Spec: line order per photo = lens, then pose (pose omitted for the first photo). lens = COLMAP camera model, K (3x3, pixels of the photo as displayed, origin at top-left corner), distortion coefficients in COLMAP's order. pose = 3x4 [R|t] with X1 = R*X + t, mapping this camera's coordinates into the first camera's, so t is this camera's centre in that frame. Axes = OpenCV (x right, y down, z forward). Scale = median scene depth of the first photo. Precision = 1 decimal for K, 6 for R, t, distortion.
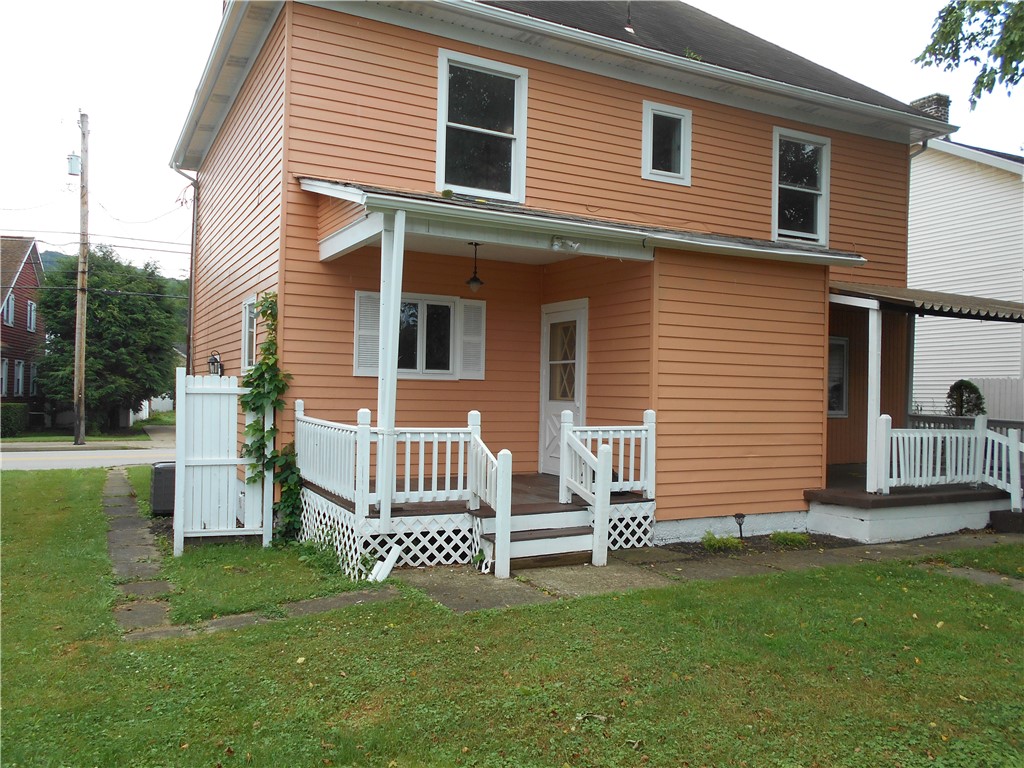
lens RADIAL K [[802.0, 0, 501.7], [0, 802.0, 386.7], [0, 0, 1]] dist [-0.030898, 0.066675]
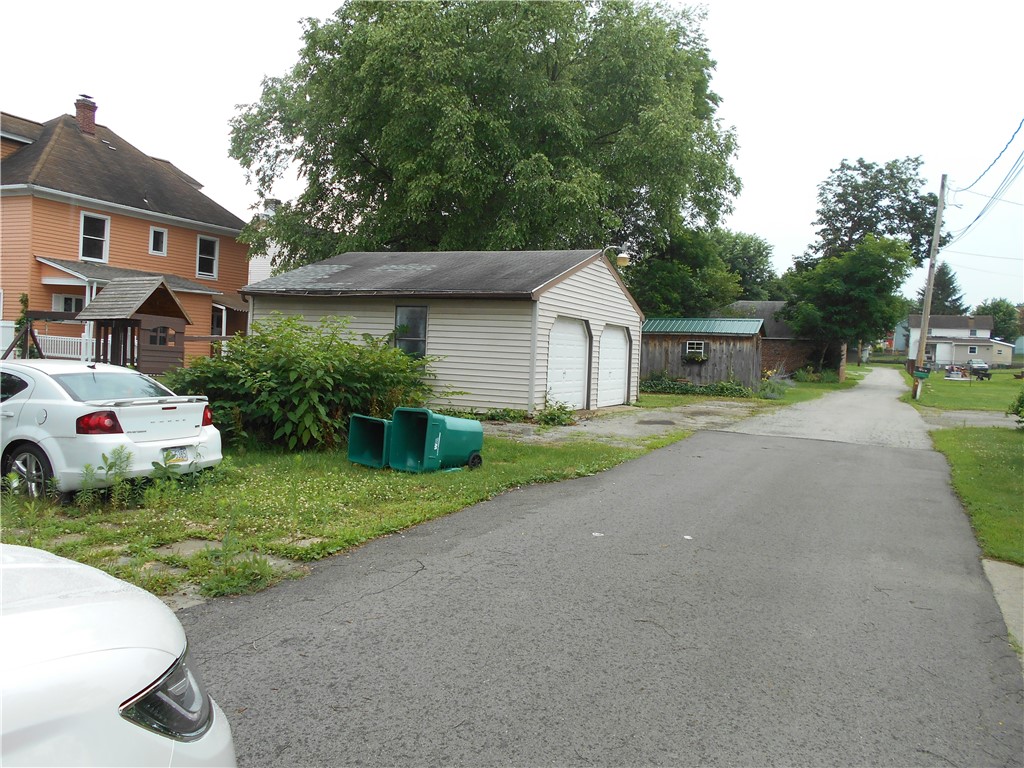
lens RADIAL K [[802.0, 0, 501.7], [0, 802.0, 386.7], [0, 0, 1]] dist [-0.030898, 0.066675]
pose [[0.776032, -0.010039, 0.630614, -0.635445], [-0.040642, 0.996999, 0.065885, -0.031094], [-0.629383, -0.076758, 0.773295, -1.976418]]
